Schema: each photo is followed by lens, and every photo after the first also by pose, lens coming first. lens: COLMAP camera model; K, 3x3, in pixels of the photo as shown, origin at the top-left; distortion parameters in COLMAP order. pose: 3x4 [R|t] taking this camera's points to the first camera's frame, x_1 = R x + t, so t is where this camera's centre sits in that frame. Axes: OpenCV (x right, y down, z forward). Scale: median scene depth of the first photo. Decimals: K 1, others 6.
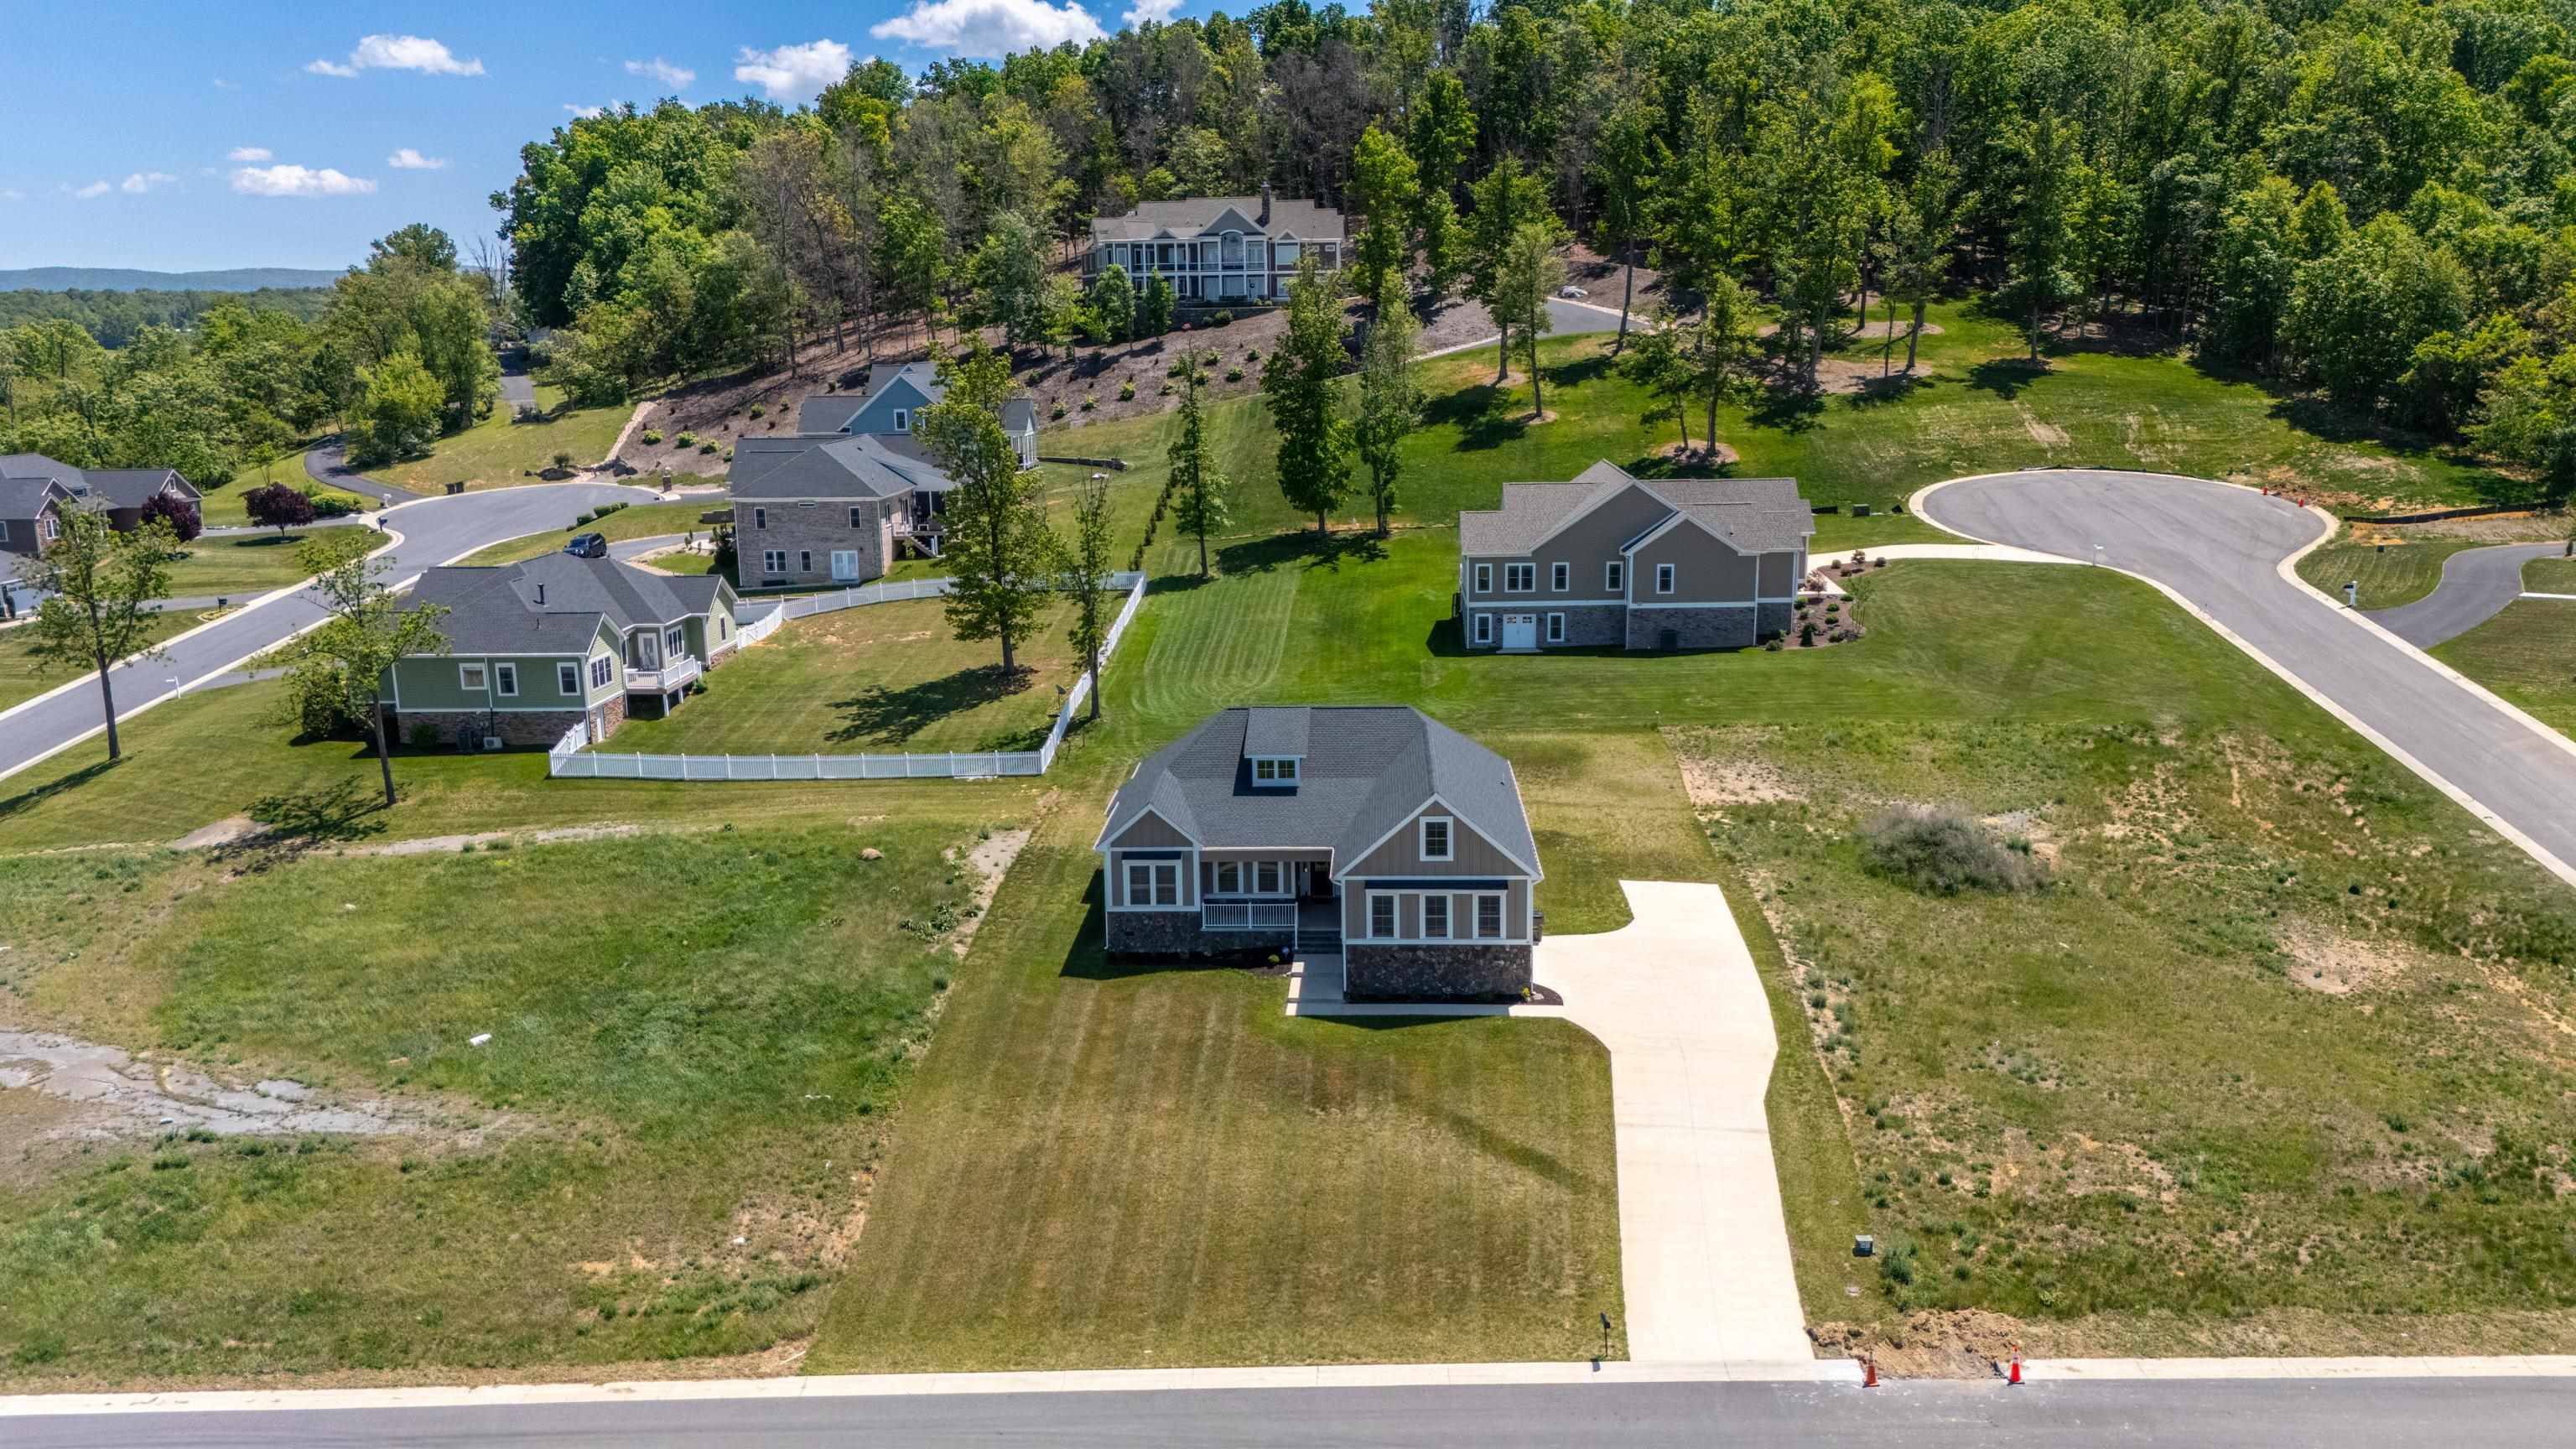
lens RADIAL K [[1908.5, 0, 1286.9], [0, 1908.5, 696.1], [0, 0, 1]] dist [0.080195, -0.092717]
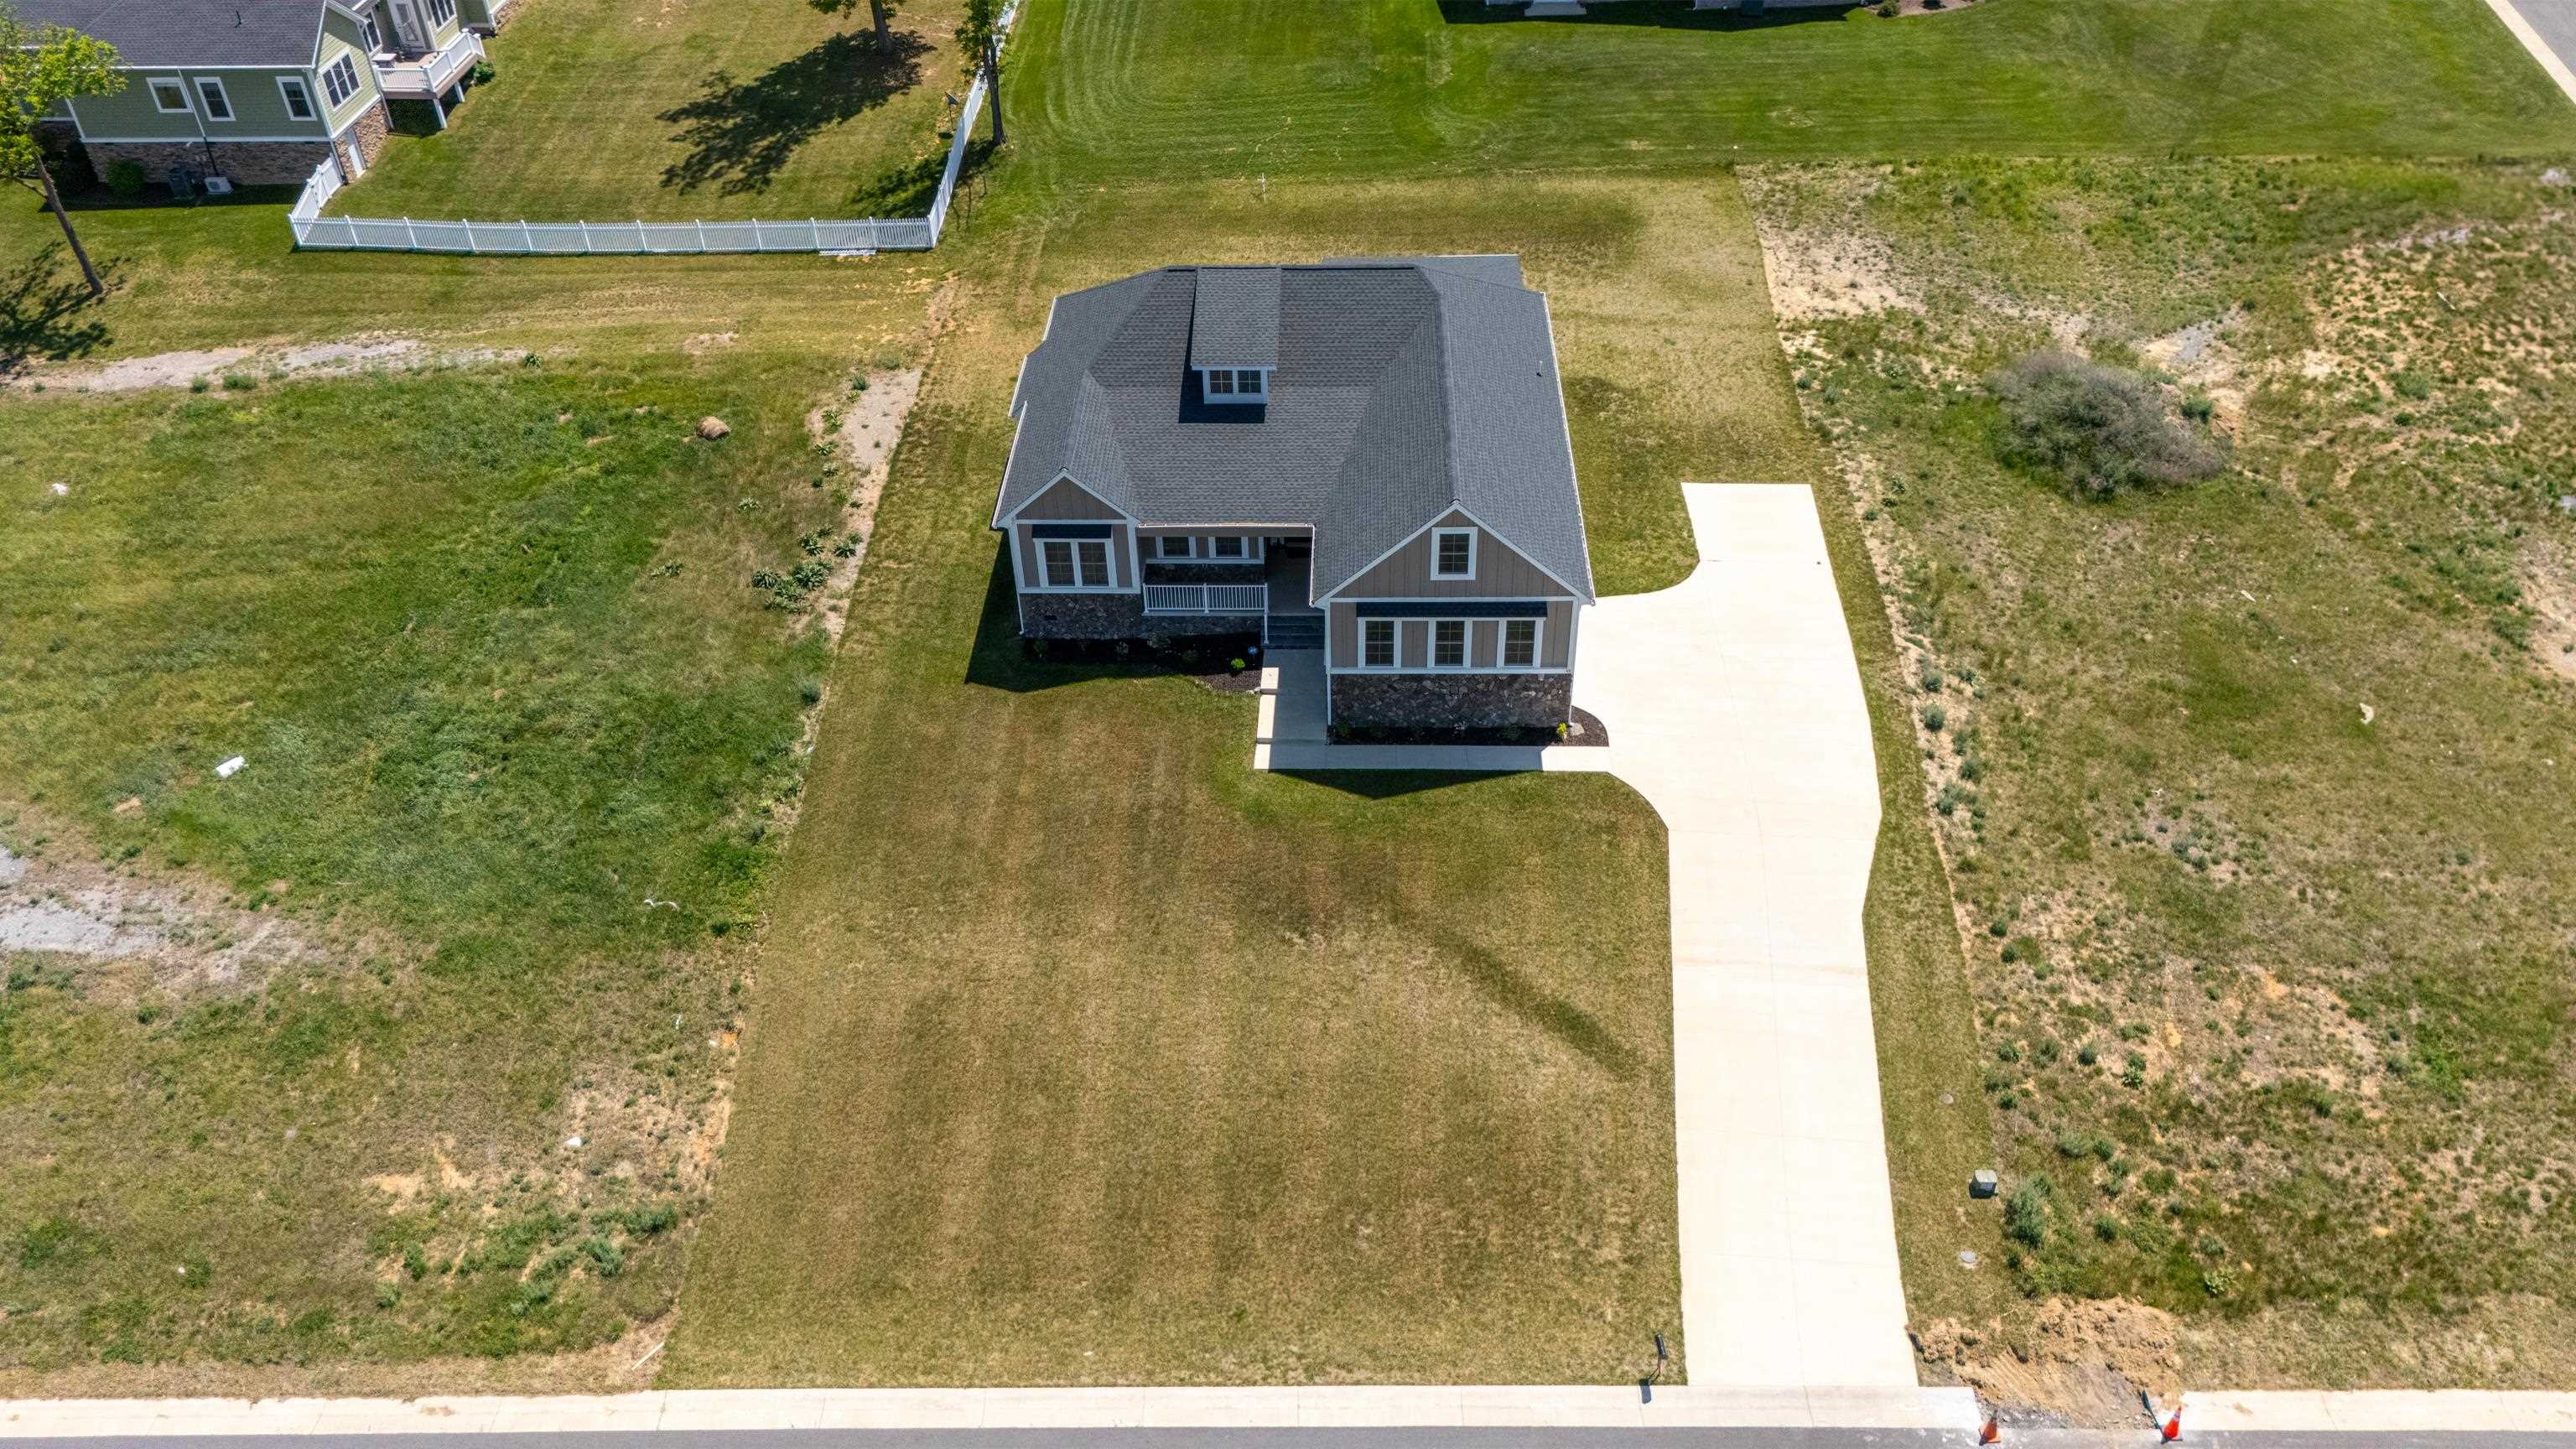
lens RADIAL K [[1906.0, 0, 1286.6], [0, 1906.0, 725.9], [0, 0, 1]] dist [0.070711, -0.071309]
pose [[0.999843, -0.014517, 0.010144, 0.004487], [0.008284, 0.889627, 0.456613, -0.174009], [-0.015653, -0.456457, 0.889608, 0.270077]]
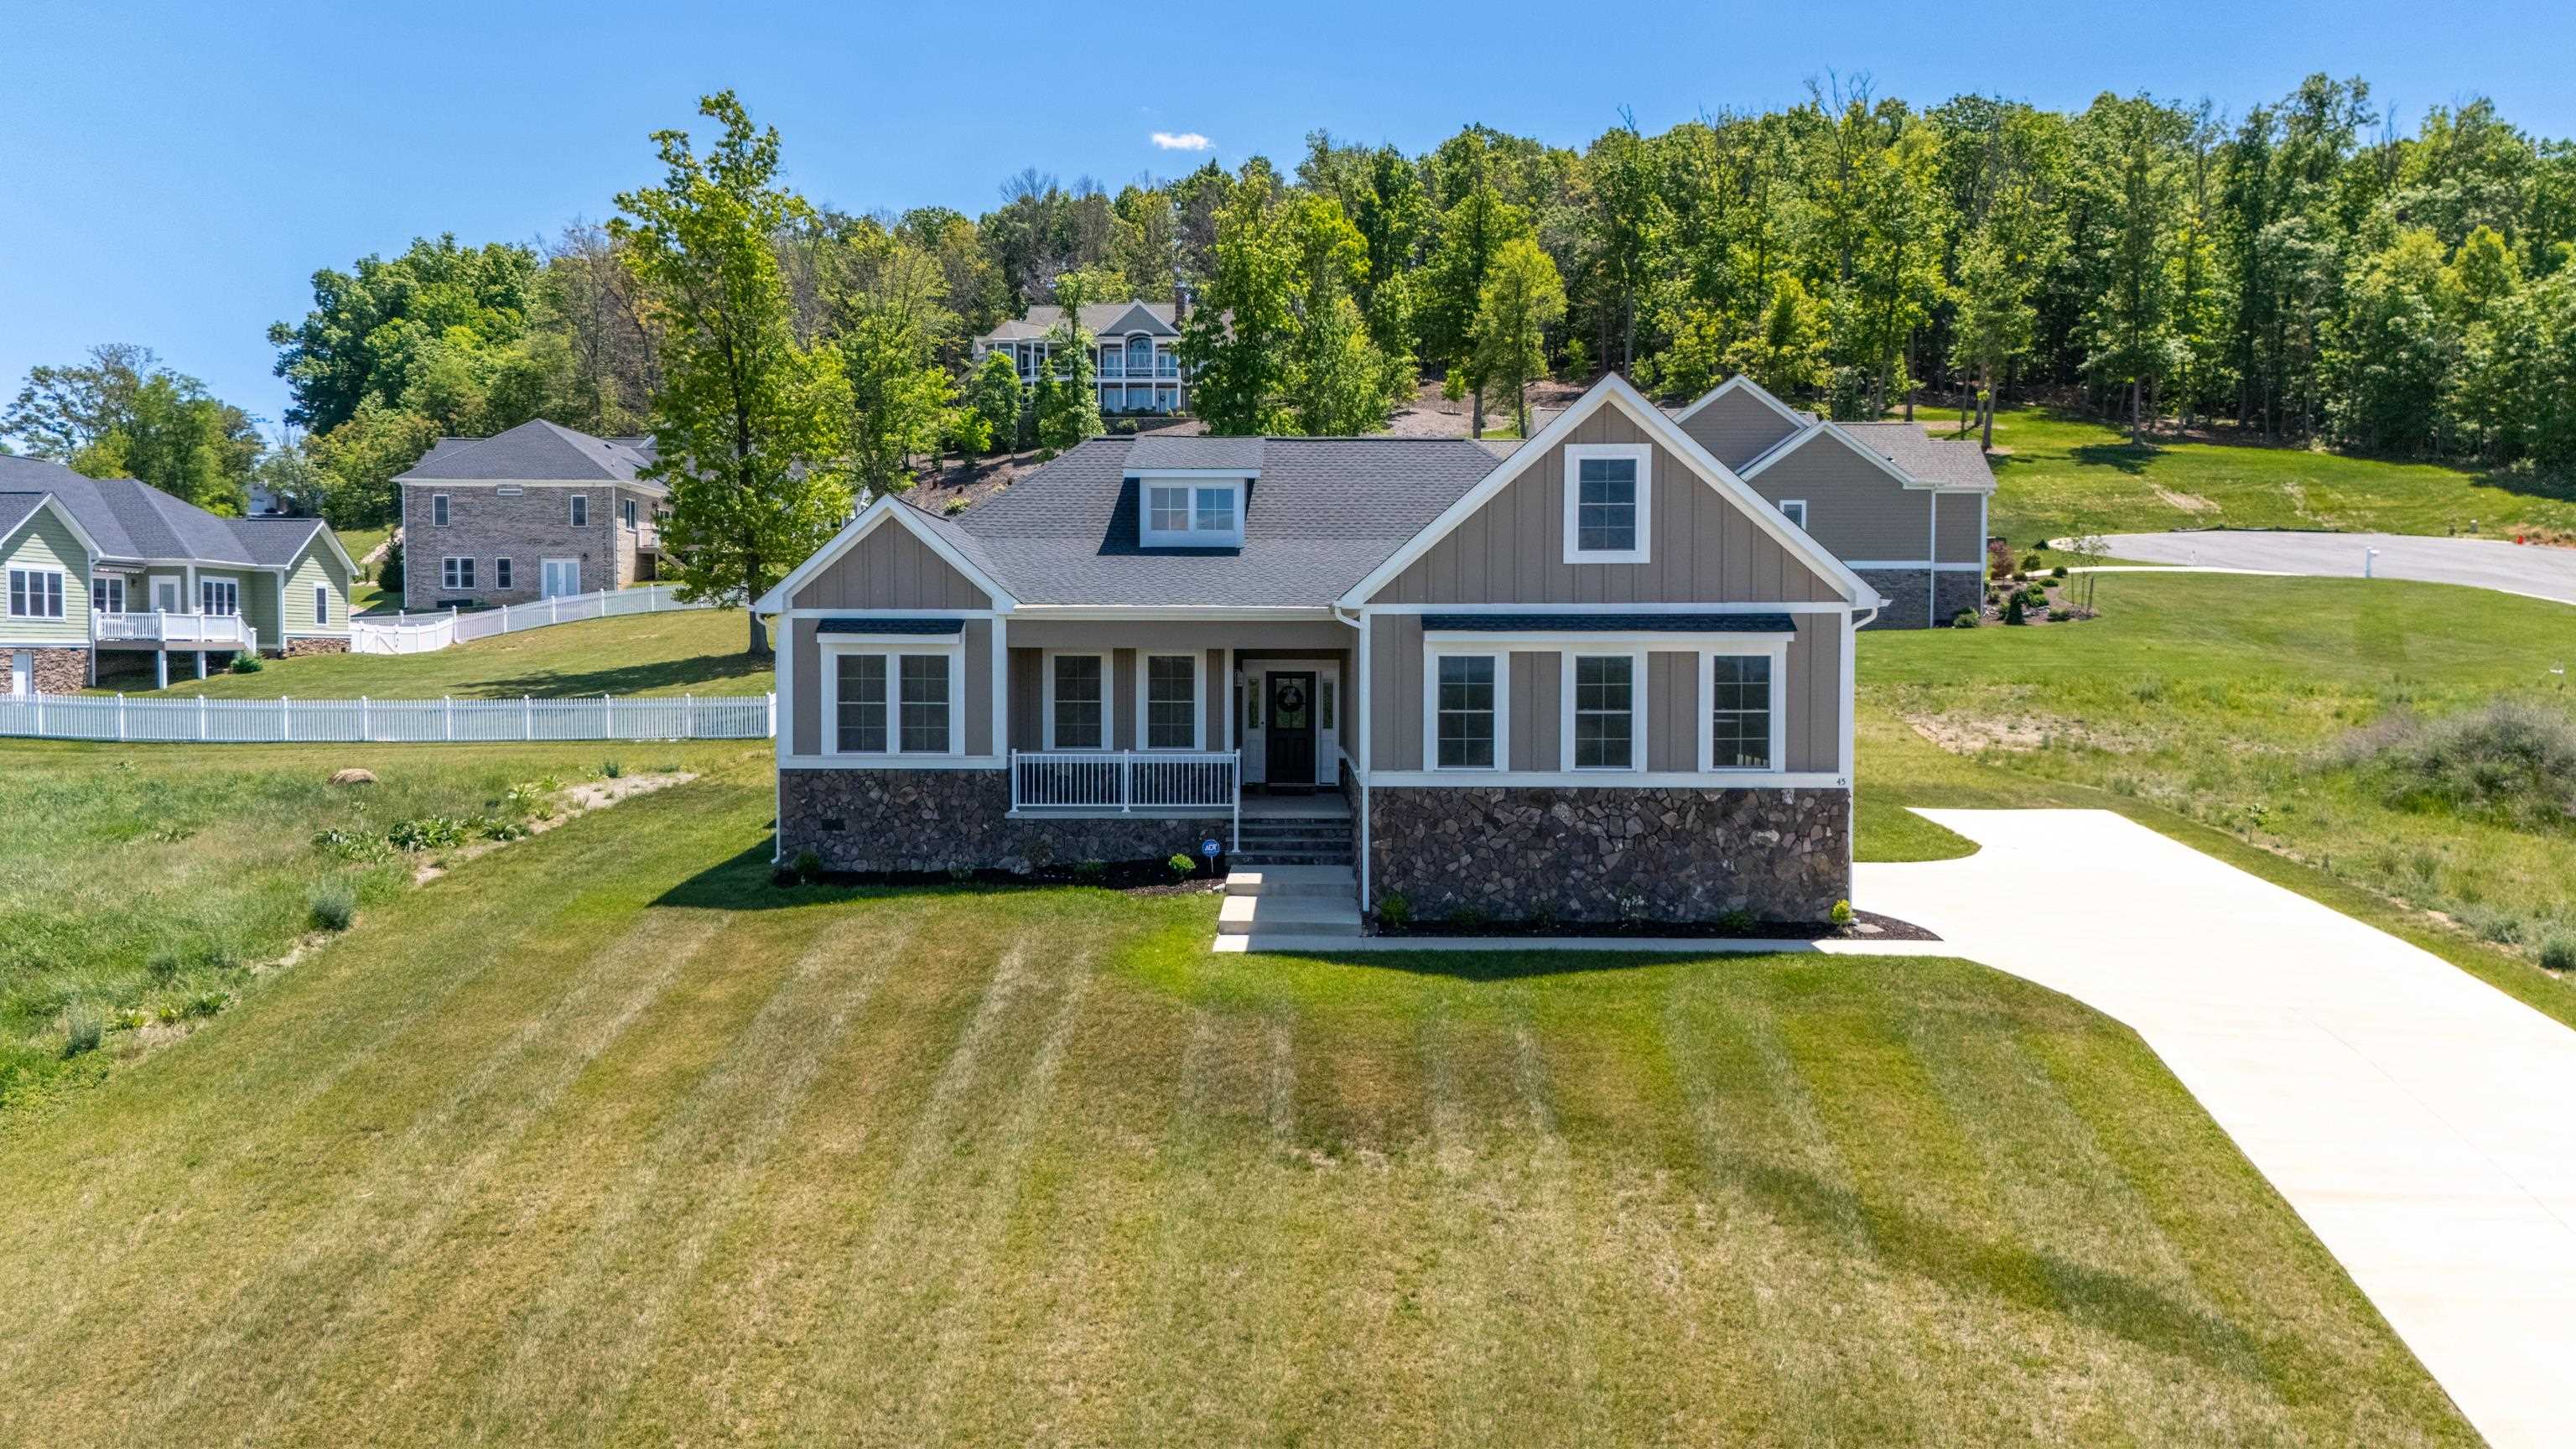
lens RADIAL K [[1906.0, 0, 1286.6], [0, 1906.0, 725.9], [0, 0, 1]] dist [0.070711, -0.071309]
pose [[0.998687, 0.017750, 0.048045, -0.004007], [-0.009935, 0.987348, -0.158257, 0.155622], [-0.050246, 0.157572, 0.986228, 0.537356]]
